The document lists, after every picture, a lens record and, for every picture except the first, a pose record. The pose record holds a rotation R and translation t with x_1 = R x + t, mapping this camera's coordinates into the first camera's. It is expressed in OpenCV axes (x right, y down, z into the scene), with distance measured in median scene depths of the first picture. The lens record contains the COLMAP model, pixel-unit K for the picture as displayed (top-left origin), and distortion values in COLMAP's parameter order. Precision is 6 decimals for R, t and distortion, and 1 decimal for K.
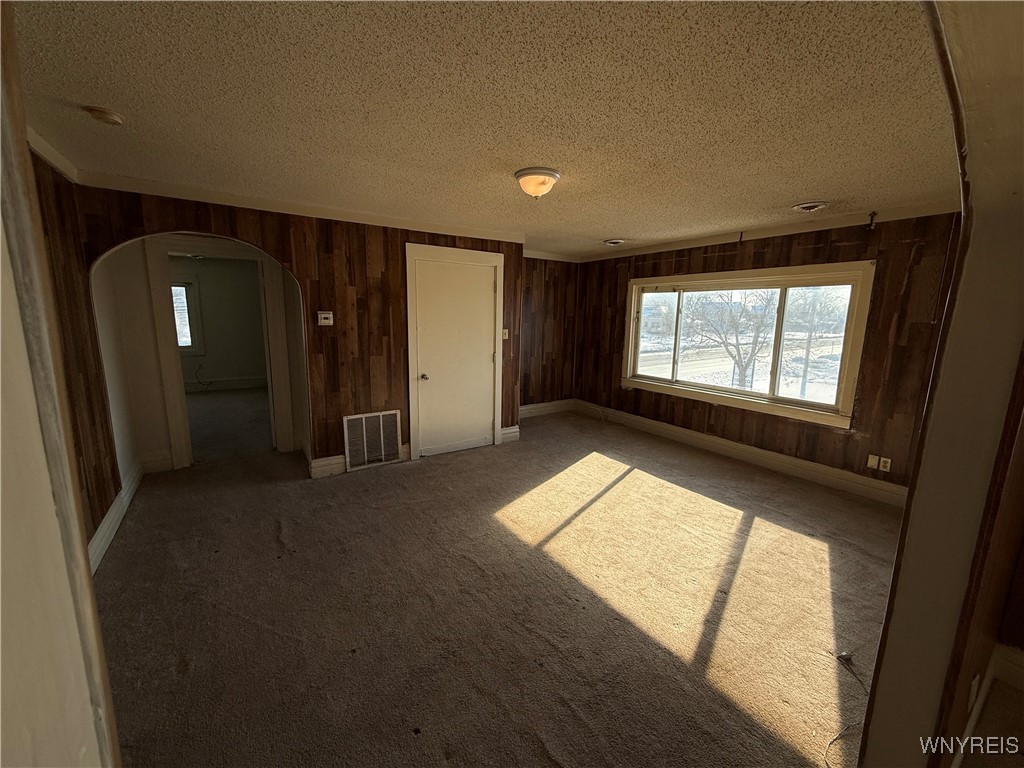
lens RADIAL K [[412.7, 0, 513.6], [0, 412.7, 384.4], [0, 0, 1]] dist [0.001378, 0.000029]
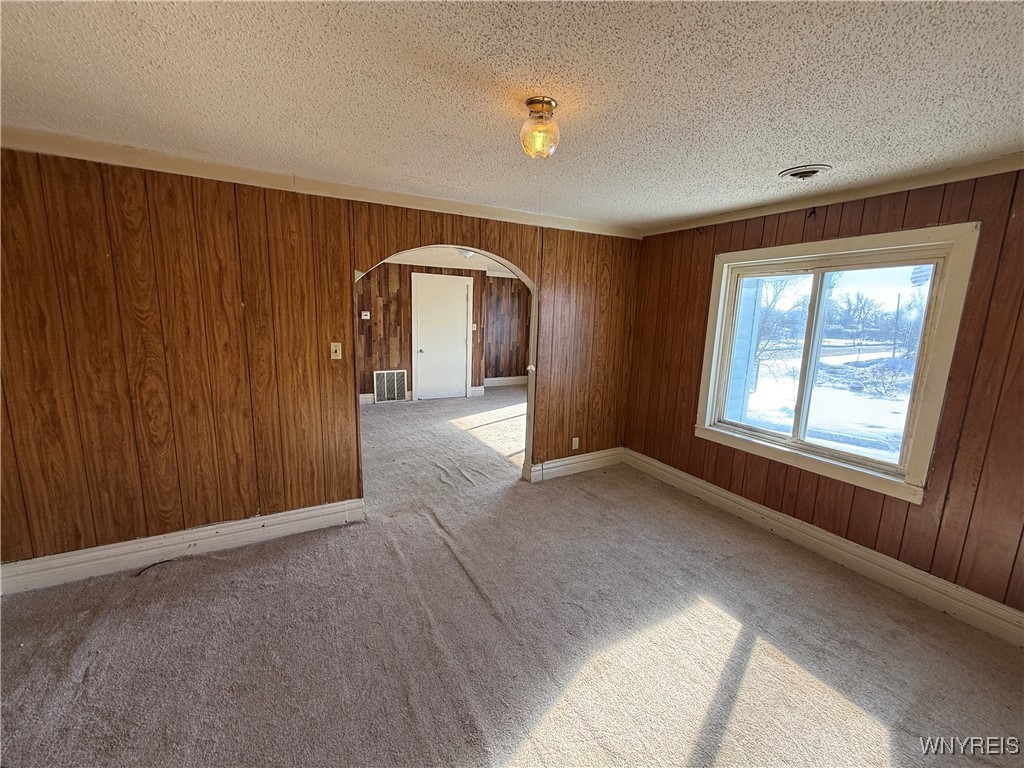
lens RADIAL K [[412.7, 0, 512.9], [0, 412.7, 384.7], [0, 0, 1]] dist [0.001378, 0.000029]
pose [[0.996694, 0.025110, -0.077275, 0.293110], [-0.025518, 0.999665, -0.004299, 0.118387], [0.077141, 0.006257, 0.997001, -0.657979]]
